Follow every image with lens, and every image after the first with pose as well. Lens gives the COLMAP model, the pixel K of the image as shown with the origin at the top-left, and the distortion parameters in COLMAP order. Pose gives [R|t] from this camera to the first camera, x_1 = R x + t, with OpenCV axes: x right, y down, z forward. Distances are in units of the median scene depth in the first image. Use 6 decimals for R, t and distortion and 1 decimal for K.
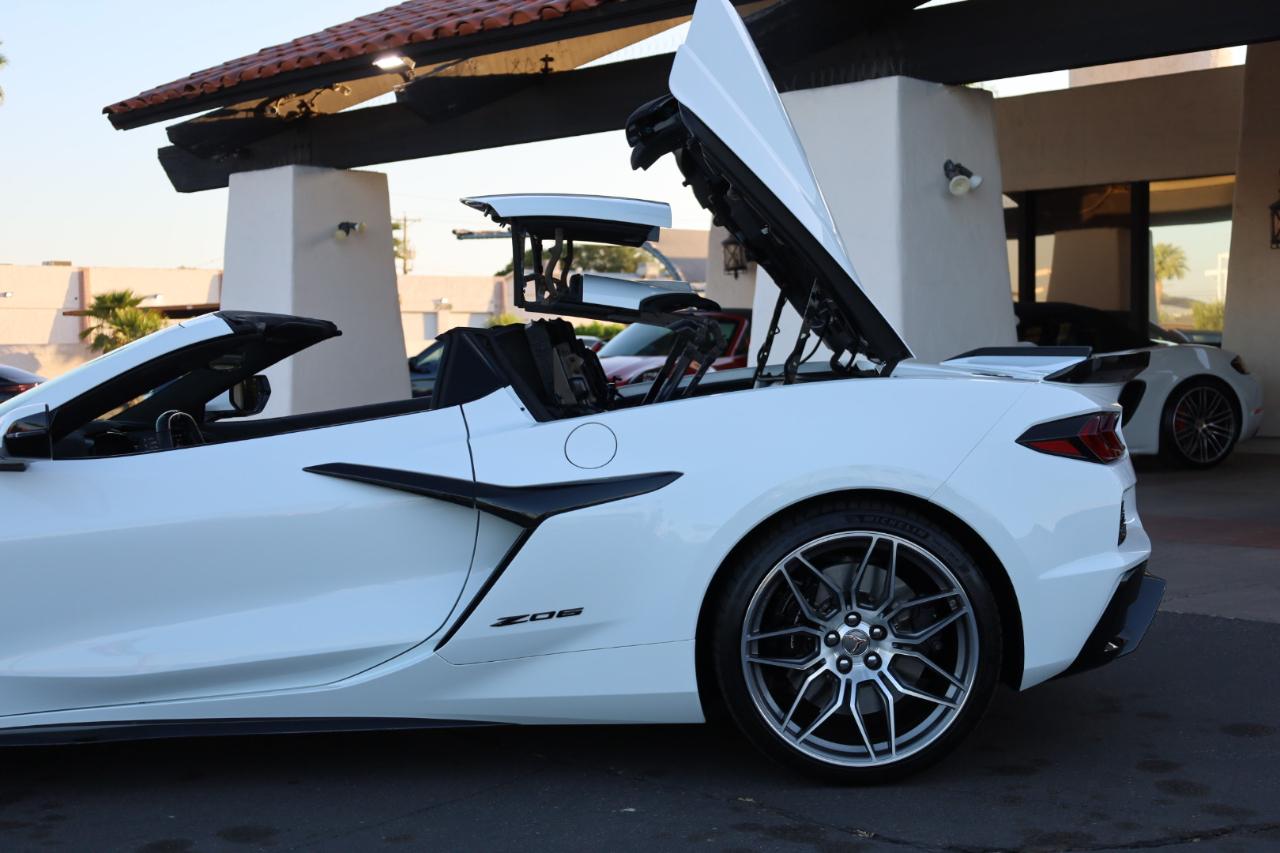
lens RADIAL K [[1791.3, 0, 642.7], [0, 1791.3, 425.5], [0, 0, 1]] dist [0.013714, 0.042446]
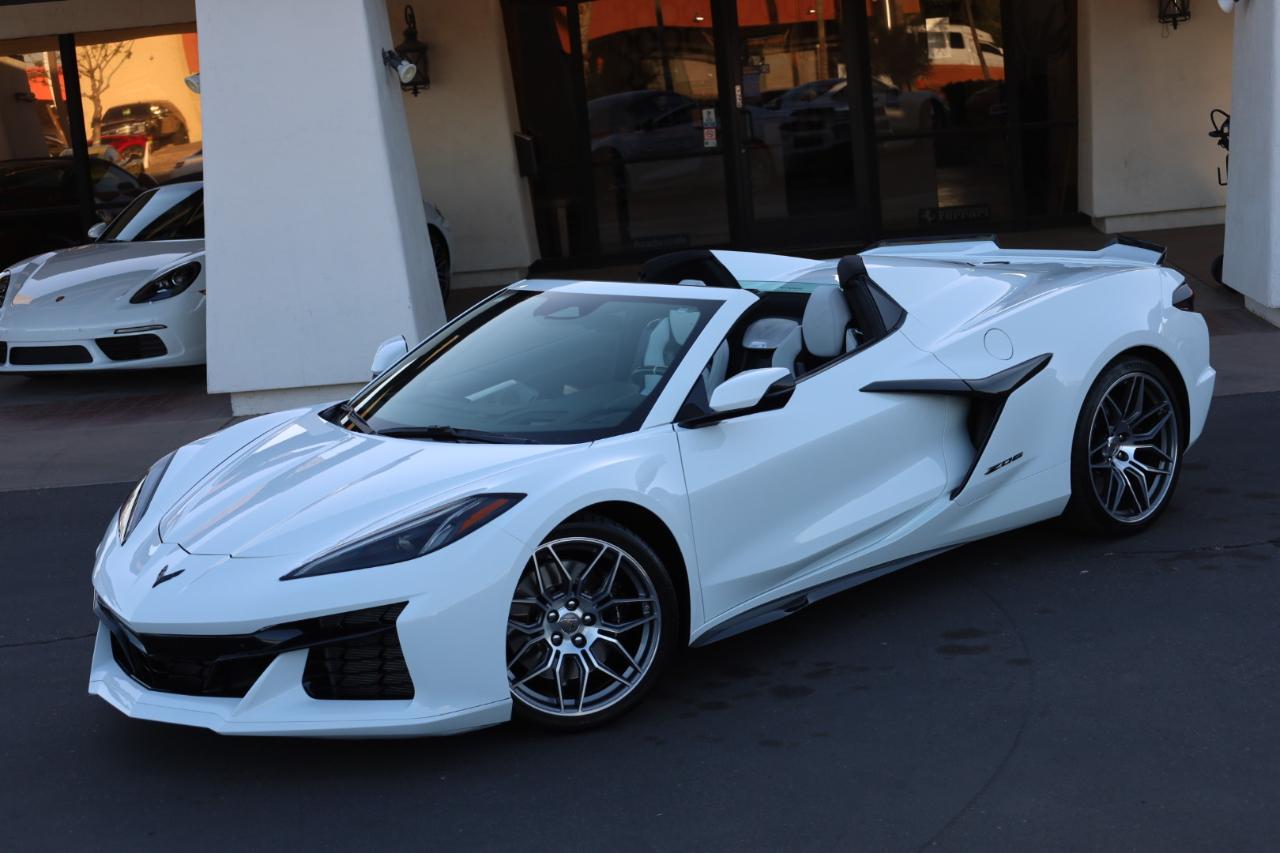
lens RADIAL K [[2368.6, 0, 639.0], [0, 2368.6, 408.6], [0, 0, 1]] dist [-0.021020, 0.169788]
pose [[0.719056, -0.156628, 0.677071, -1.582745], [0.108331, 0.987623, 0.113420, -0.191302], [-0.686456, -0.008208, 0.727125, -0.213809]]
